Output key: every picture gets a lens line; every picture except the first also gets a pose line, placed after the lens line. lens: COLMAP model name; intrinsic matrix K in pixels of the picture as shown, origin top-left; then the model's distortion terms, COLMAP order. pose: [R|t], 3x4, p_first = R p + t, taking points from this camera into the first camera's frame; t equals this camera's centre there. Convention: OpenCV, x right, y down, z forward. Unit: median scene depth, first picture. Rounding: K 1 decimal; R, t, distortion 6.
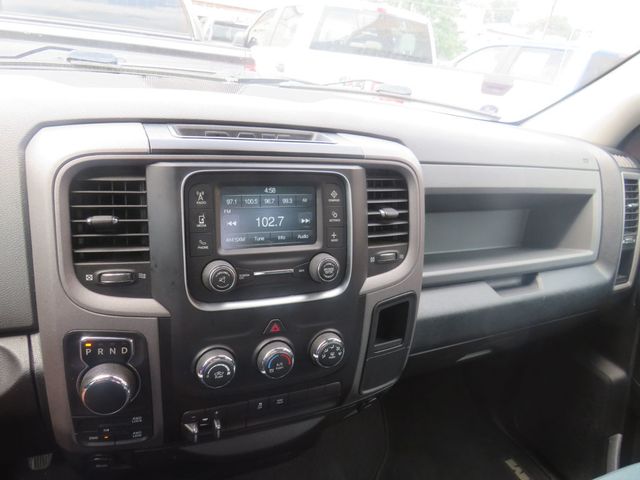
lens RADIAL K [[454.9, 0, 320.0], [0, 454.9, 240.0], [0, 0, 1]] dist [-0.007831, -0.004177]
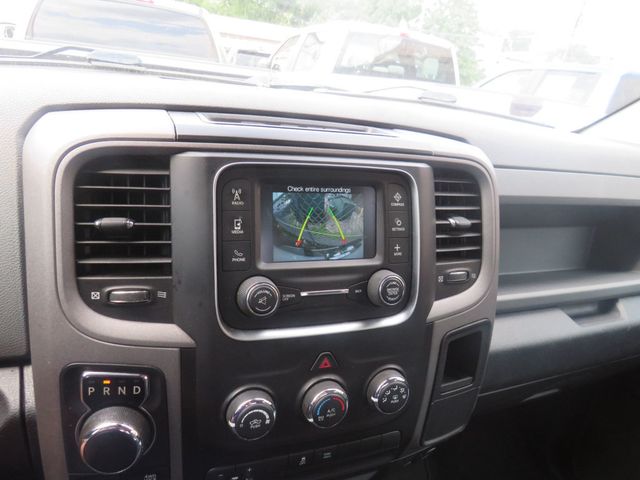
lens RADIAL K [[454.9, 0, 320.0], [0, 454.9, 240.0], [0, 0, 1]] dist [-0.007831, -0.004177]
pose [[0.999193, 0.007103, -0.039542, -0.077428], [-0.009299, 0.998408, -0.055634, 0.023031], [0.039083, 0.055957, 0.997668, 0.195608]]
